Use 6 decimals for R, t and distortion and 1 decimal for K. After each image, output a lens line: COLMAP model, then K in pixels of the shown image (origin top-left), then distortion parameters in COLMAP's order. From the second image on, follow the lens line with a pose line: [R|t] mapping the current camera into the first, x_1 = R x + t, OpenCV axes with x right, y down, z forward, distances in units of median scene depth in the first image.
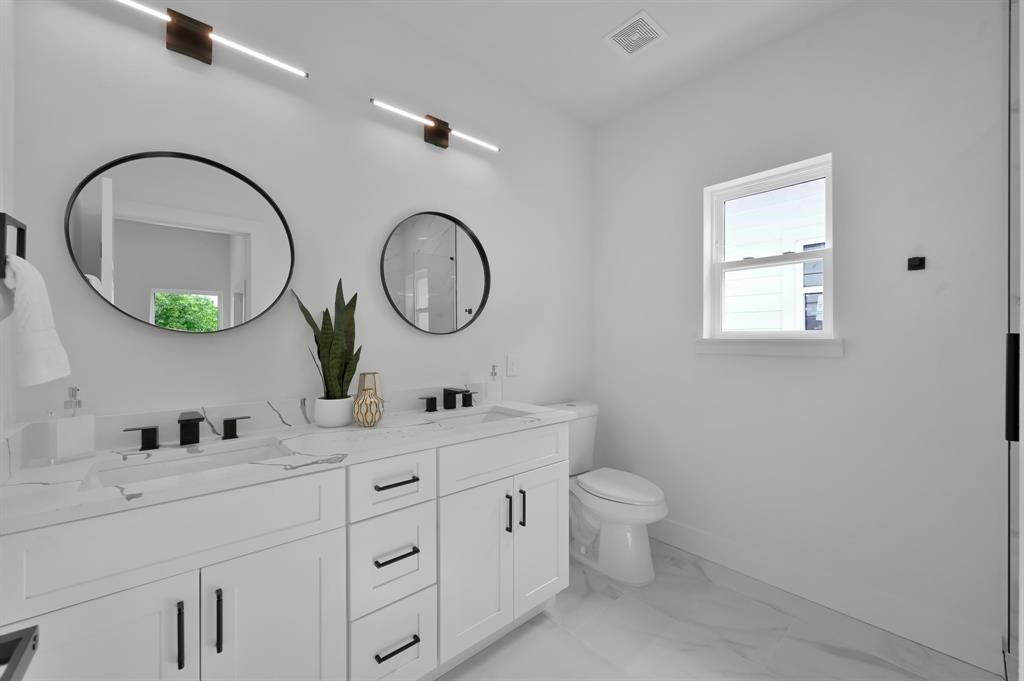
lens RADIAL K [[403.2, 0, 511.1], [0, 403.2, 340.3], [0, 0, 1]] dist [0.011145, 0.000089]
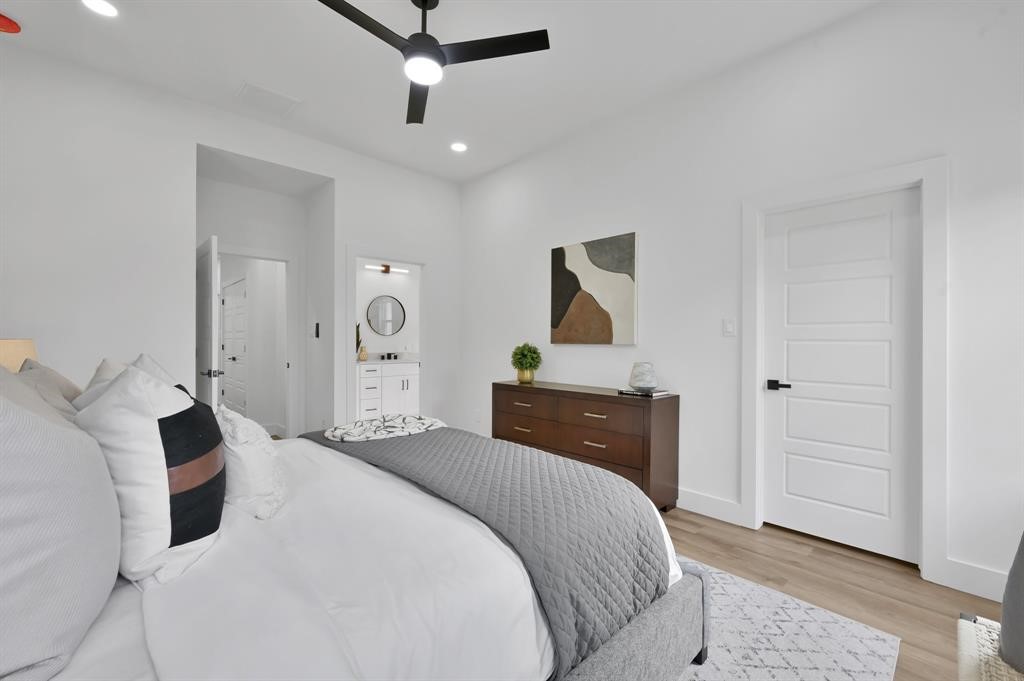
lens RADIAL K [[426.6, 0, 512.9], [0, 426.6, 339.9], [0, 0, 1]] dist [0.000472, 0.000032]
pose [[0.999586, 0.004842, 0.028345, 0.694277], [-0.004790, 0.999987, -0.001898, 0.022882], [-0.028353, 0.001762, 0.999596, -2.267830]]
